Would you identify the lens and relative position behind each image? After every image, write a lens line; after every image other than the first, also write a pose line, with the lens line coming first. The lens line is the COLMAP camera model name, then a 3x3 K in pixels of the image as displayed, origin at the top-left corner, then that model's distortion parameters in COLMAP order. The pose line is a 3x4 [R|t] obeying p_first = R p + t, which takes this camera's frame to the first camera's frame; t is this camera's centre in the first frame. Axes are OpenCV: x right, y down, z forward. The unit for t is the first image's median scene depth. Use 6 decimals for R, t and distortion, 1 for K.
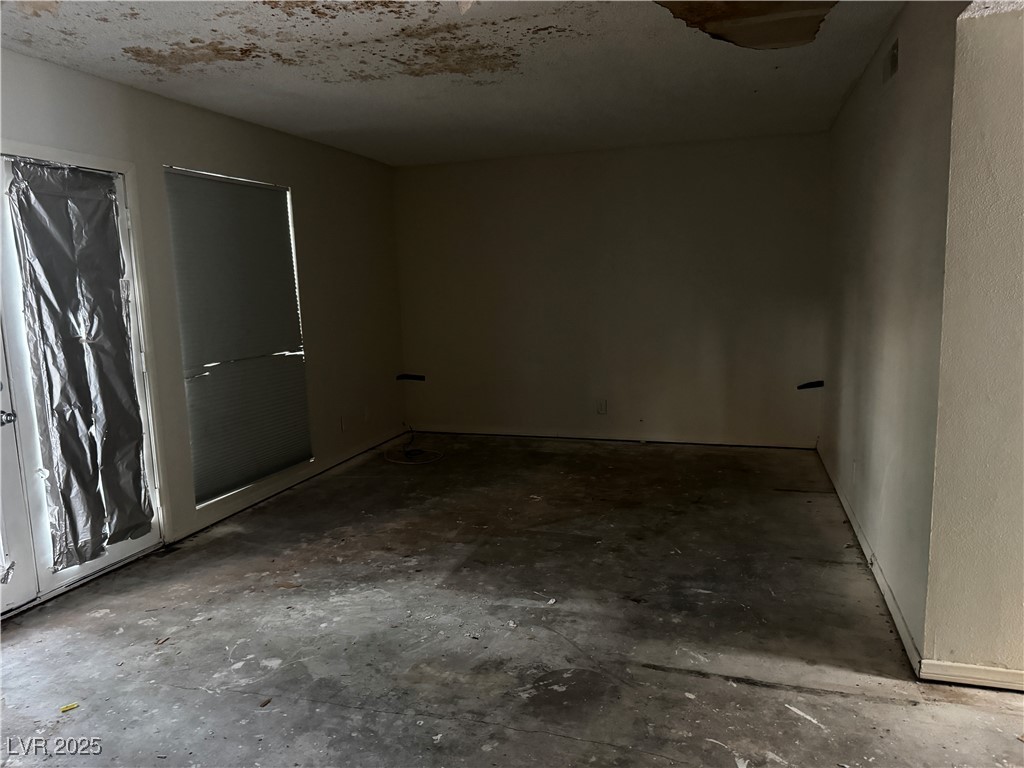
lens RADIAL K [[727.1, 0, 507.9], [0, 727.1, 383.1], [0, 0, 1]] dist [0.078202, -0.087462]
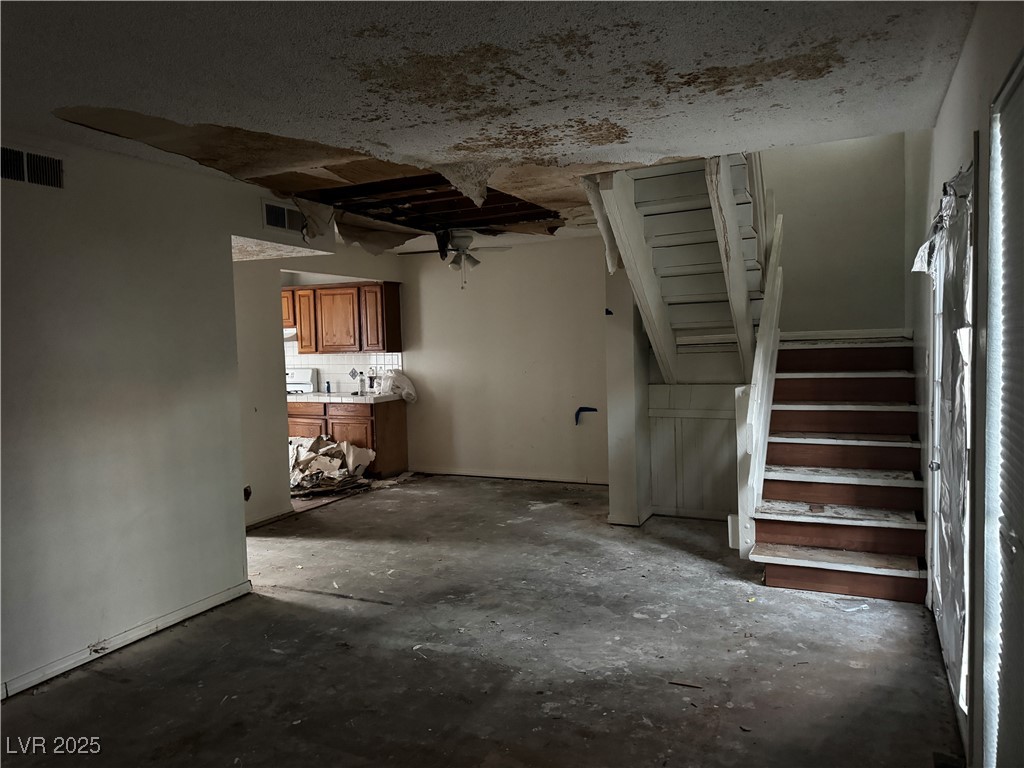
lens RADIAL K [[727.1, 0, 507.9], [0, 727.1, 383.1], [0, 0, 1]] dist [0.078202, -0.087462]
pose [[-0.988322, 0.053616, 0.142635, -0.260260], [0.081024, 0.977666, 0.193918, -0.301333], [-0.129052, 0.203211, -0.970593, 2.023785]]
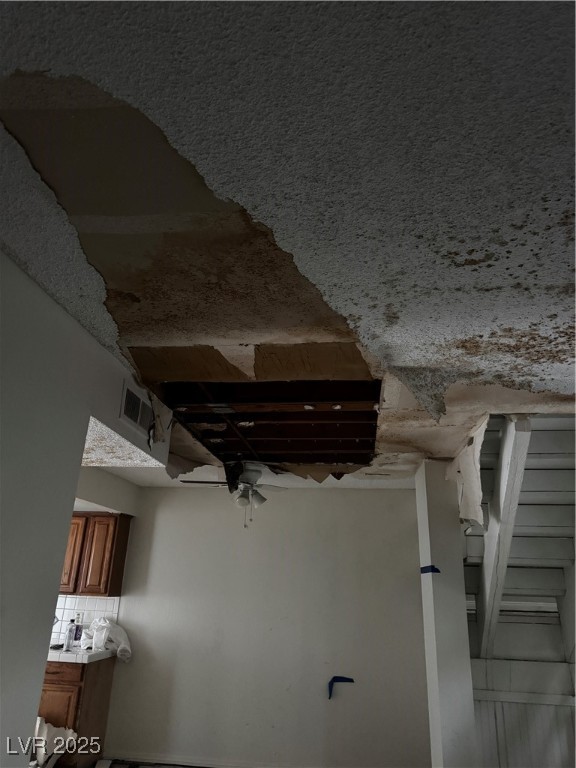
lens RADIAL K [[545.3, 0, 284.5], [0, 545.3, 380.0], [0, 0, 1]] dist [0.078202, -0.087462]
pose [[-0.983442, -0.063629, -0.169684, 0.288416], [-0.027178, 0.977529, -0.209041, -0.253275], [0.179172, -0.200968, -0.963073, 1.455755]]
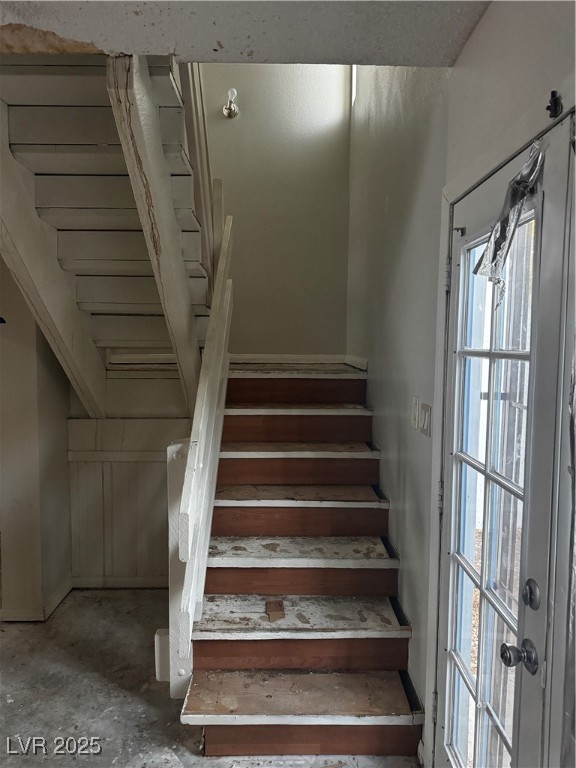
lens RADIAL K [[545.3, 0, 284.5], [0, 545.3, 380.0], [0, 0, 1]] dist [0.078202, -0.087462]
pose [[-0.949719, 0.047294, -0.309511, -0.418479], [-0.019494, 0.977677, 0.209209, -0.216440], [0.312496, 0.204724, -0.927596, 1.293690]]
